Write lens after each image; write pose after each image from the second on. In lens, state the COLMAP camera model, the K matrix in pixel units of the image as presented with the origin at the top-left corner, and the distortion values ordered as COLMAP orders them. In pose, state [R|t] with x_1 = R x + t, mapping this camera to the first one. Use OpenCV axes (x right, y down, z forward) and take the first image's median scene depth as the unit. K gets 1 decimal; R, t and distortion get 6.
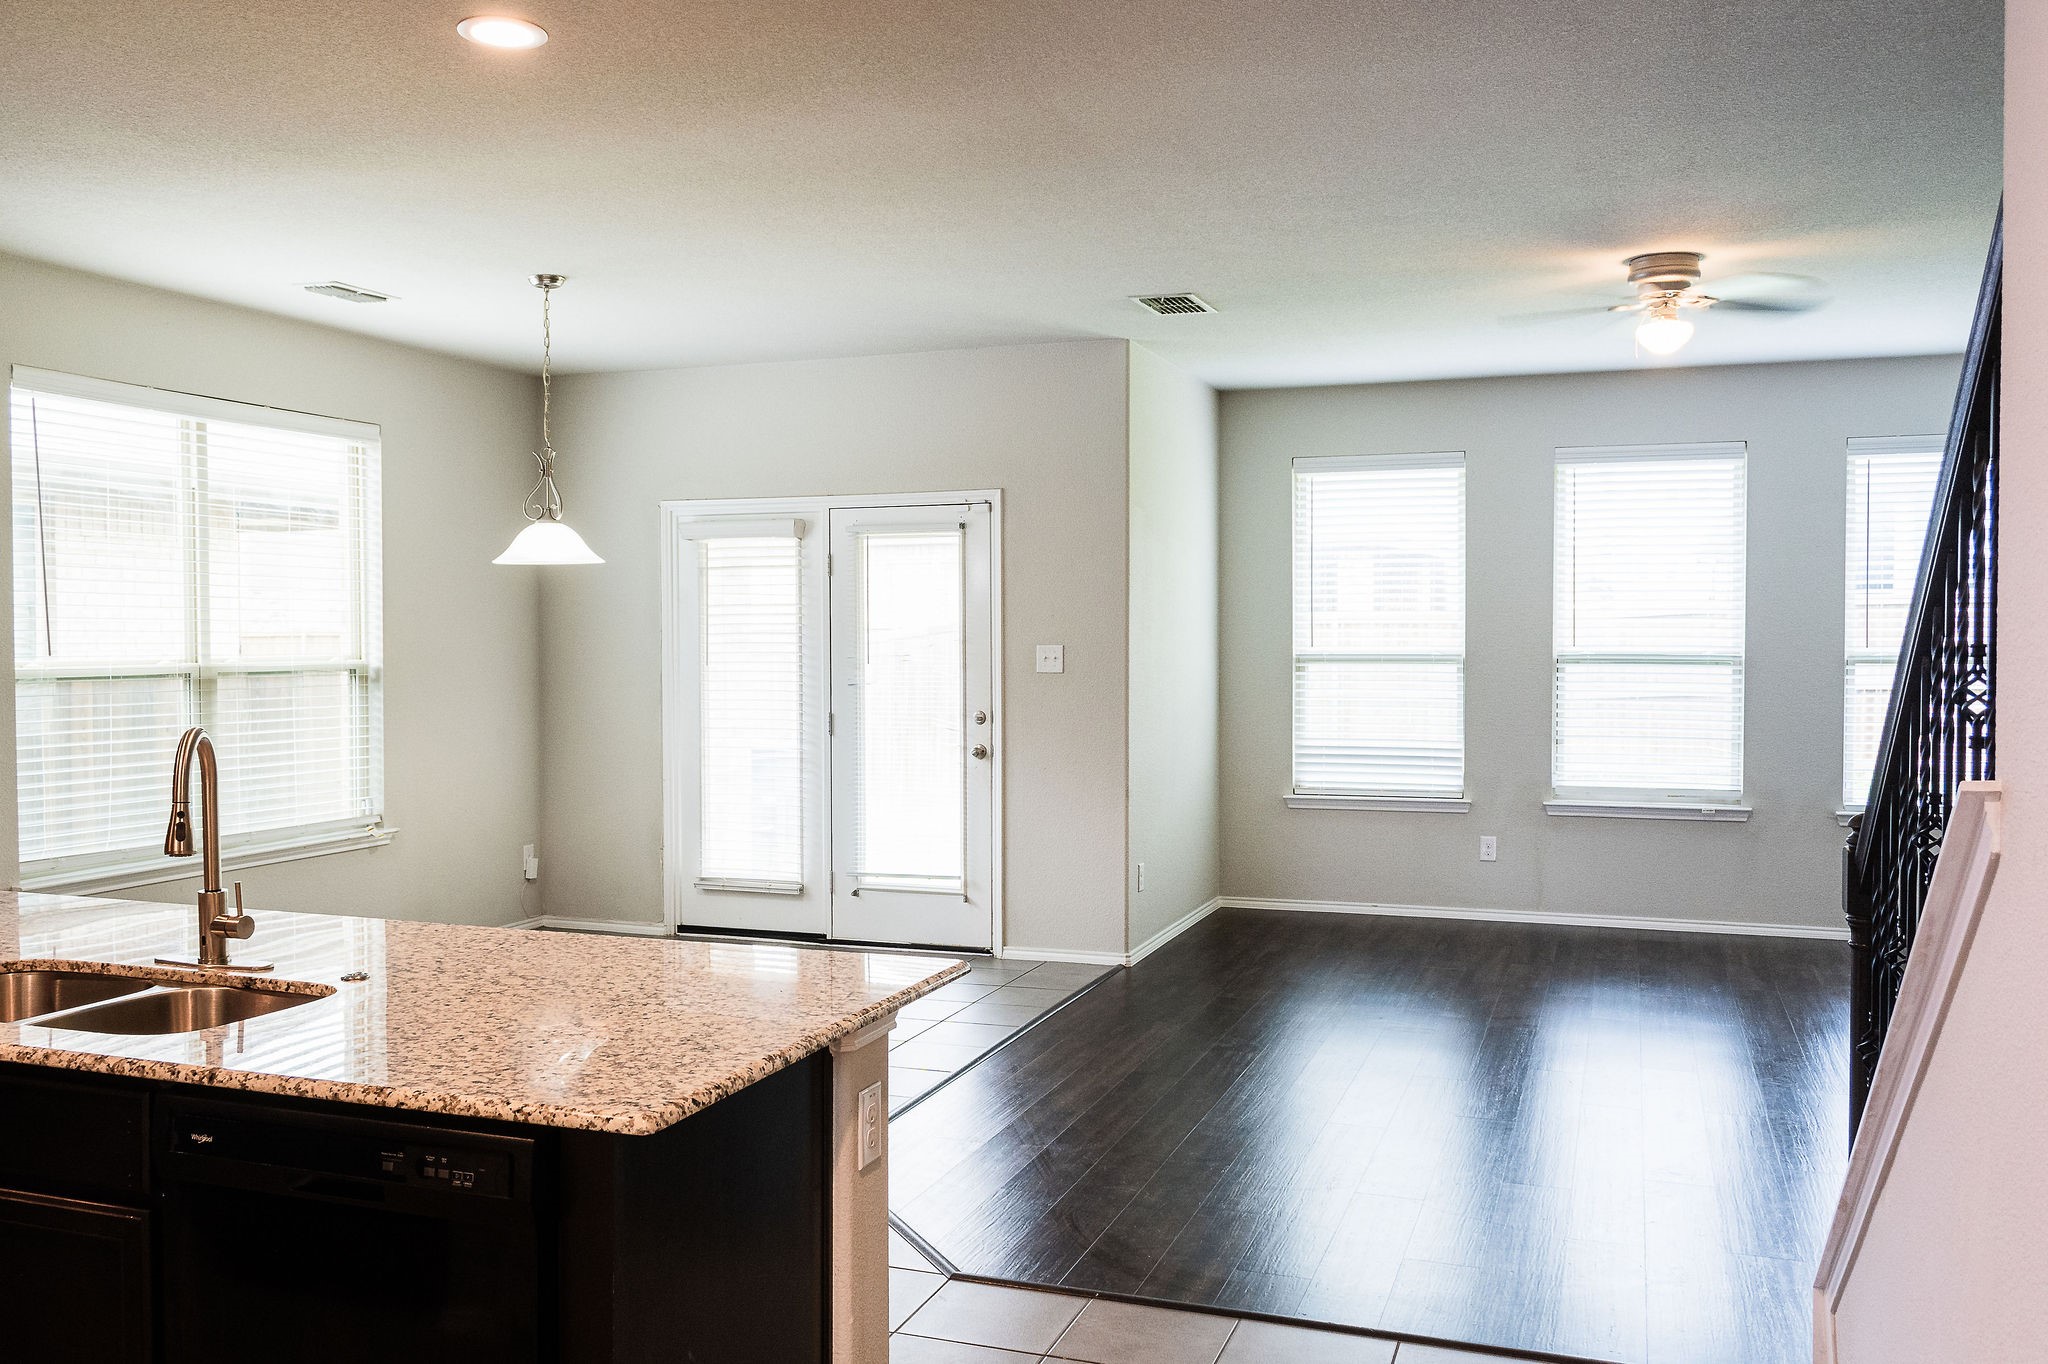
lens RADIAL K [[1654.5, 0, 1003.1], [0, 1654.5, 665.9], [0, 0, 1]] dist [-0.017553, 0.007412]
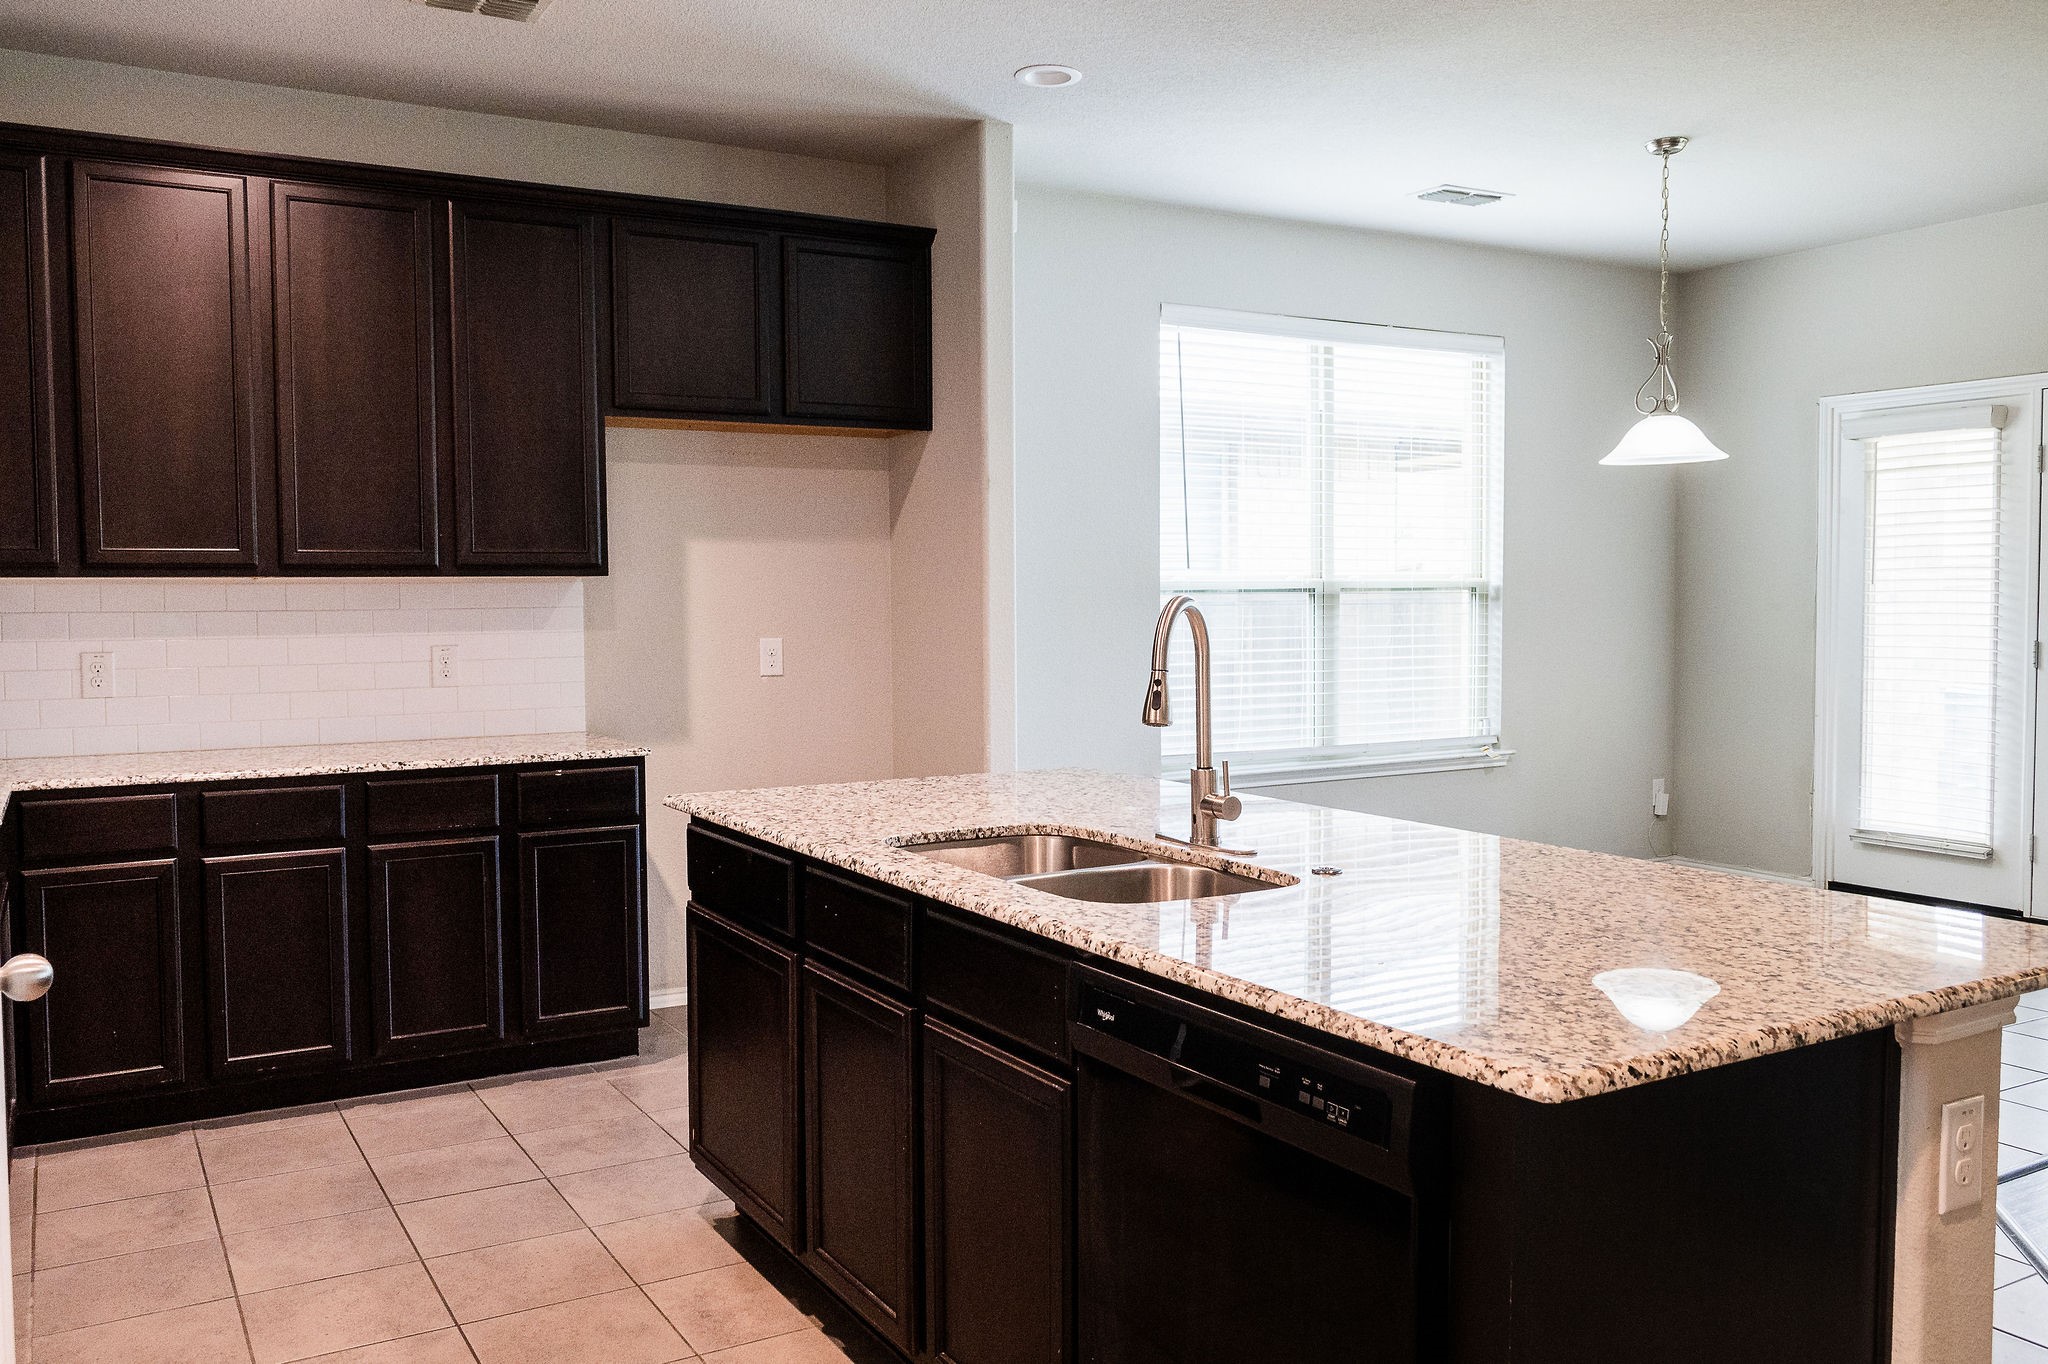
lens RADIAL K [[1654.5, 0, 987.3], [0, 1654.5, 656.8], [0, 0, 1]] dist [-0.017553, 0.007412]
pose [[0.773270, 0.025221, -0.633576, 0.012404], [-0.004549, 0.999404, 0.034231, 0.015214], [0.634061, -0.023588, 0.772923, 0.068802]]
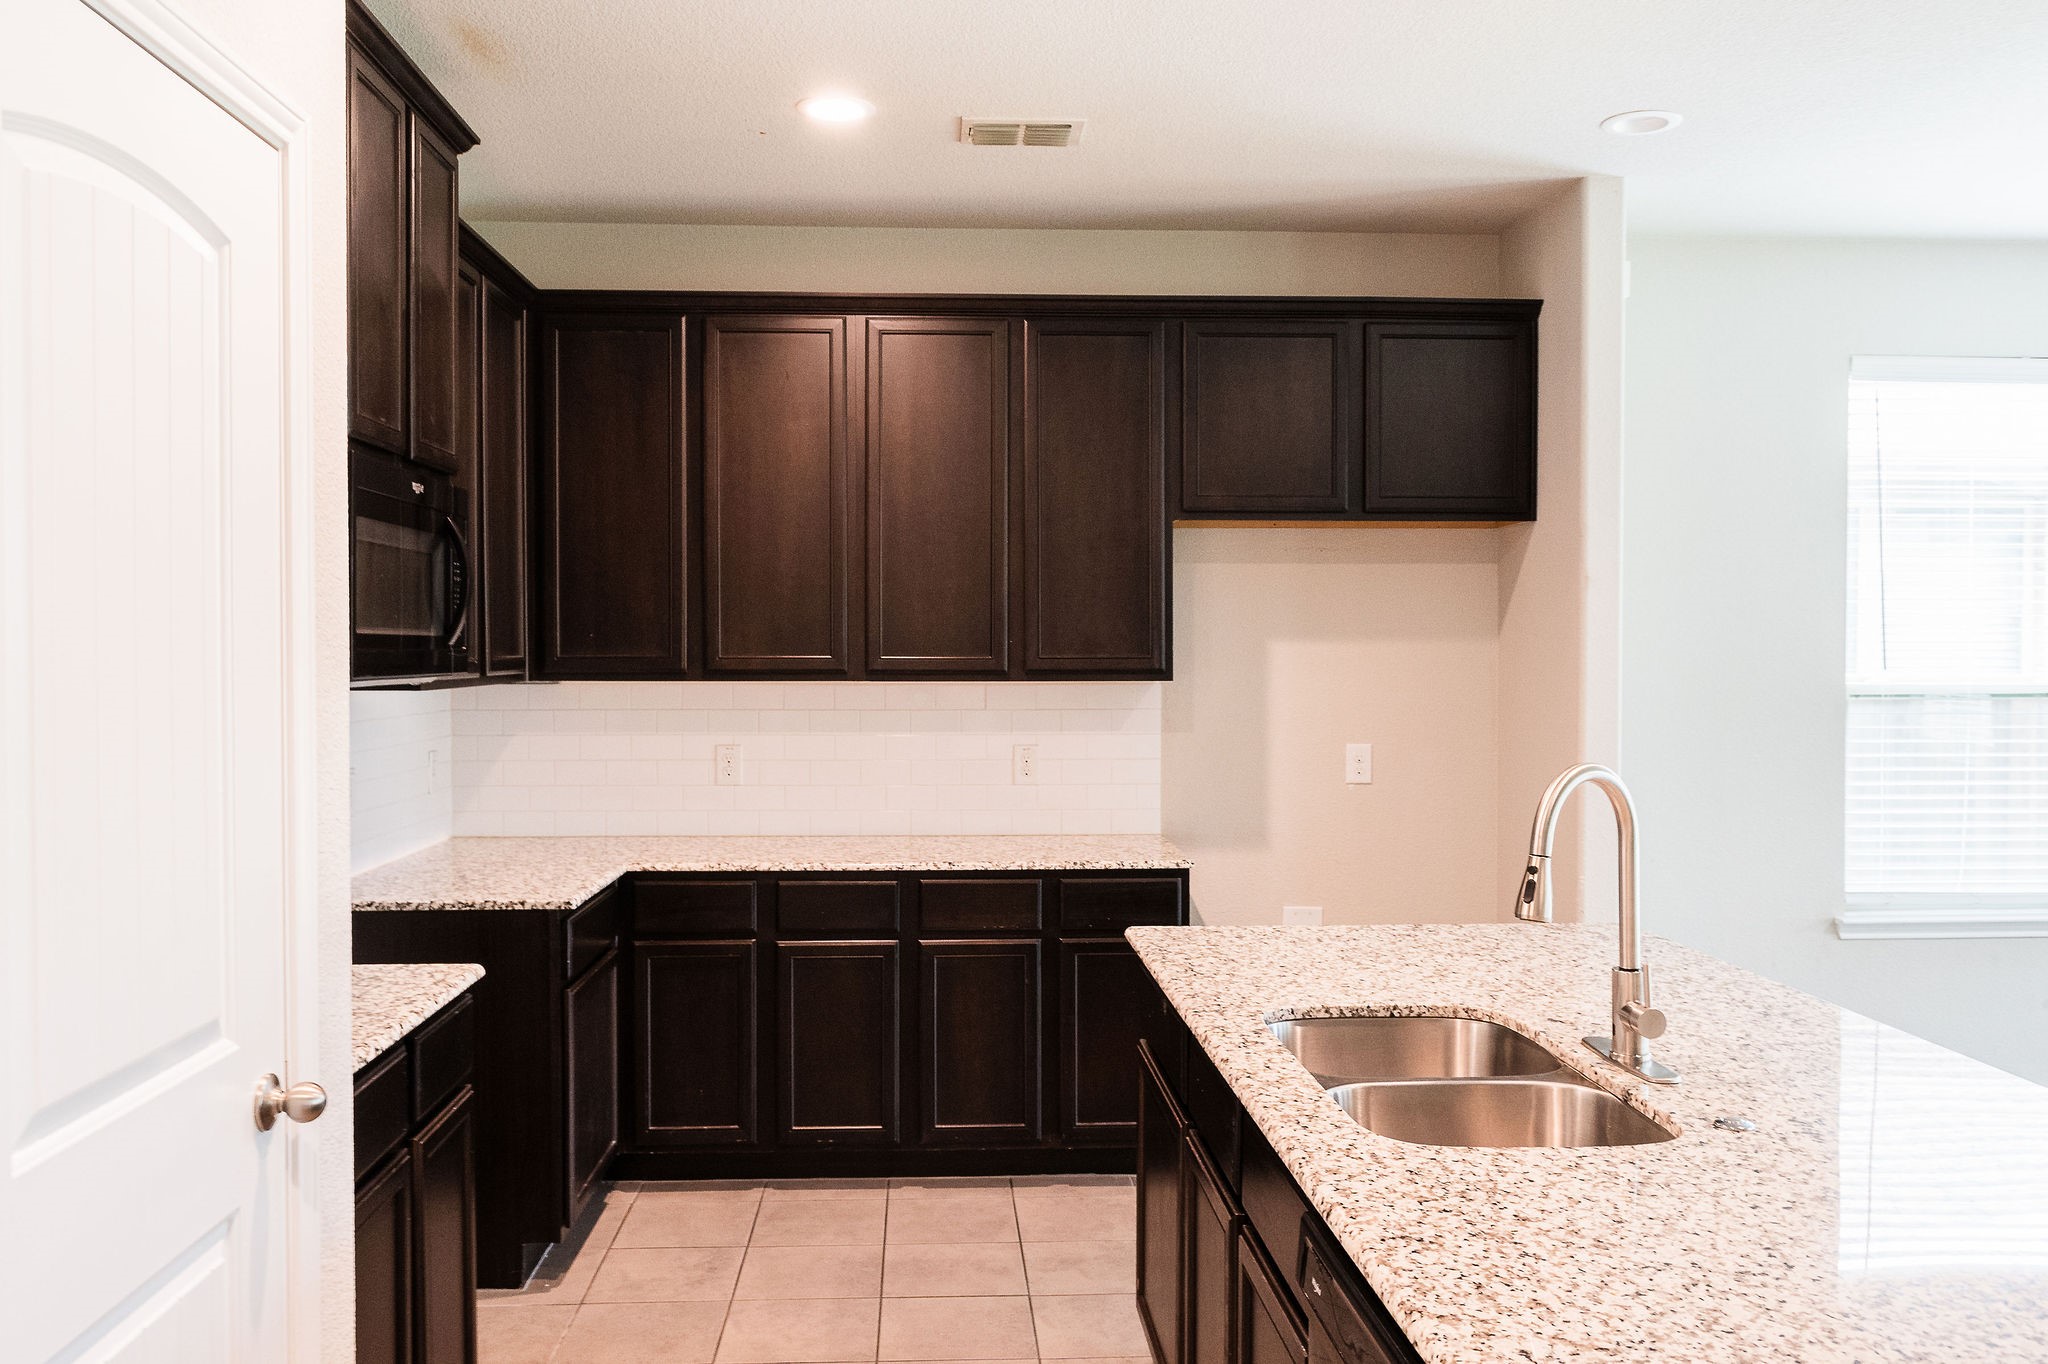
lens RADIAL K [[1654.5, 0, 898.3], [0, 1654.5, 681.8], [0, 0, 1]] dist [-0.017553, 0.007412]
pose [[0.393136, 0.013189, -0.919386, 0.042520], [-0.011745, 0.999888, 0.009321, -0.001784], [0.919405, 0.007134, 0.393247, 0.140887]]
